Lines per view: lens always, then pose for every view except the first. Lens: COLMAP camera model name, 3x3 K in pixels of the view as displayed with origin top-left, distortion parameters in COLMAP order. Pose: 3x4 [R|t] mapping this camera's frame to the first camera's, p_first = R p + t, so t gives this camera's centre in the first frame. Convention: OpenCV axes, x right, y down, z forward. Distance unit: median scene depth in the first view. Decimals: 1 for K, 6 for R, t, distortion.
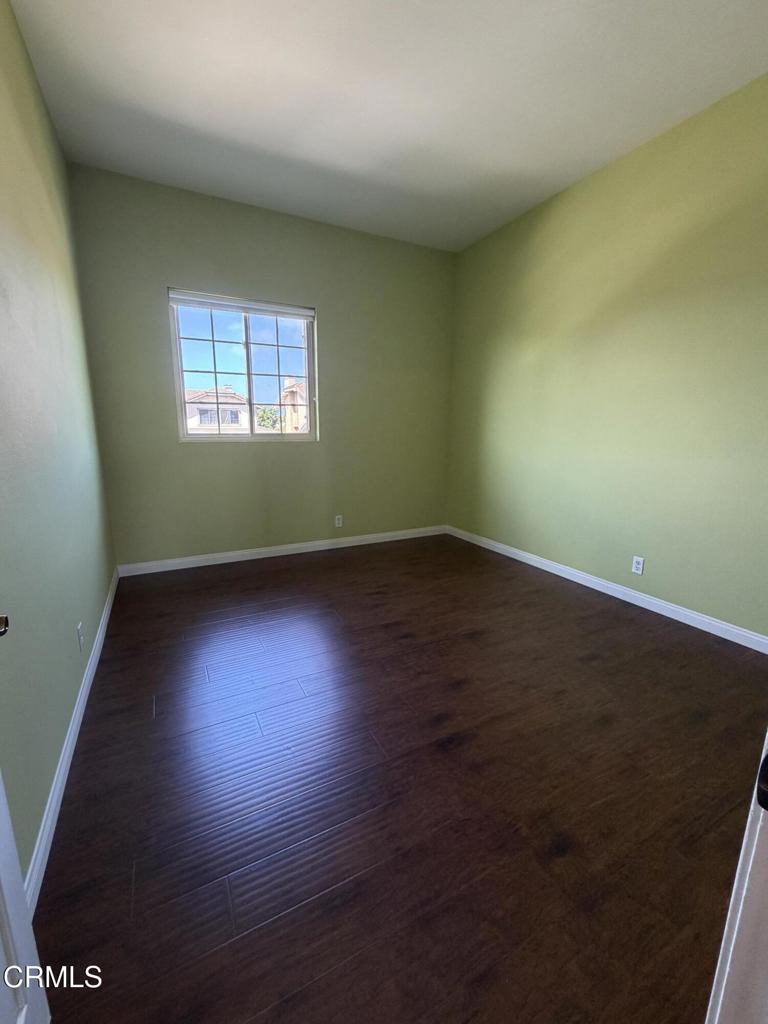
lens RADIAL K [[423.2, 0, 384.0], [0, 423.2, 513.3], [0, 0, 1]] dist [0.000726, 0.000002]
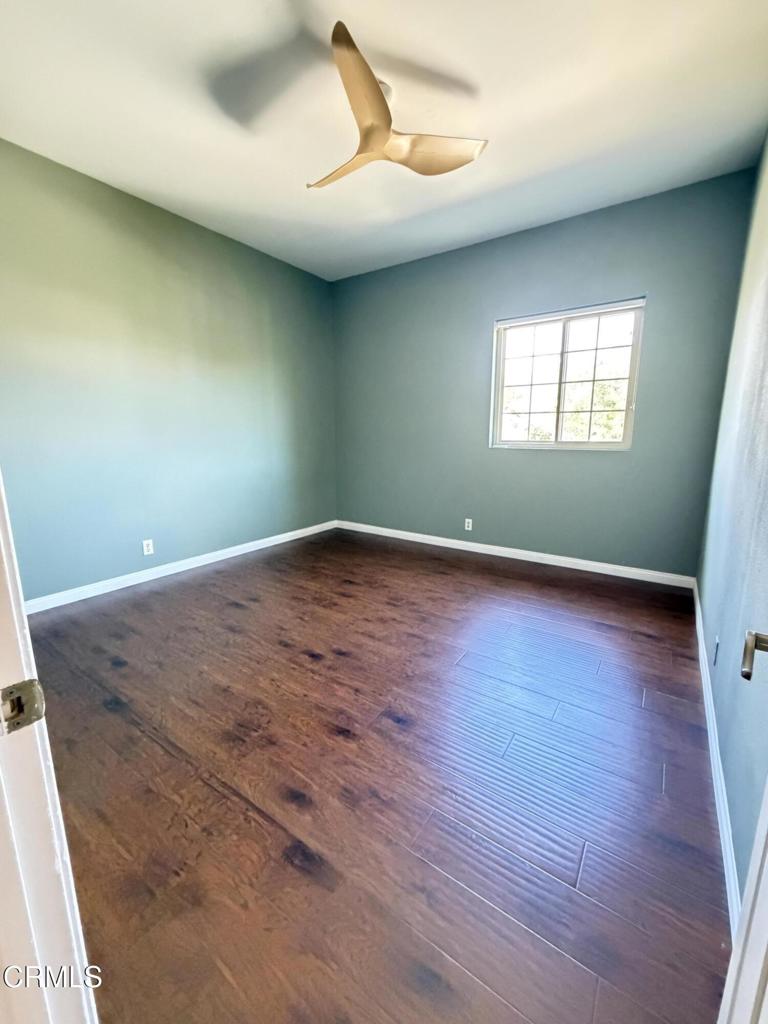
lens RADIAL K [[407.3, 0, 381.6], [0, 407.3, 506.9], [0, 0, 1]] dist [0.001510, -0.000019]
pose [[0.462485, 0.149318, -0.873963, 0.392161], [-0.171382, 0.982182, 0.077115, -0.039616], [0.869906, 0.114117, 0.479835, 0.196496]]
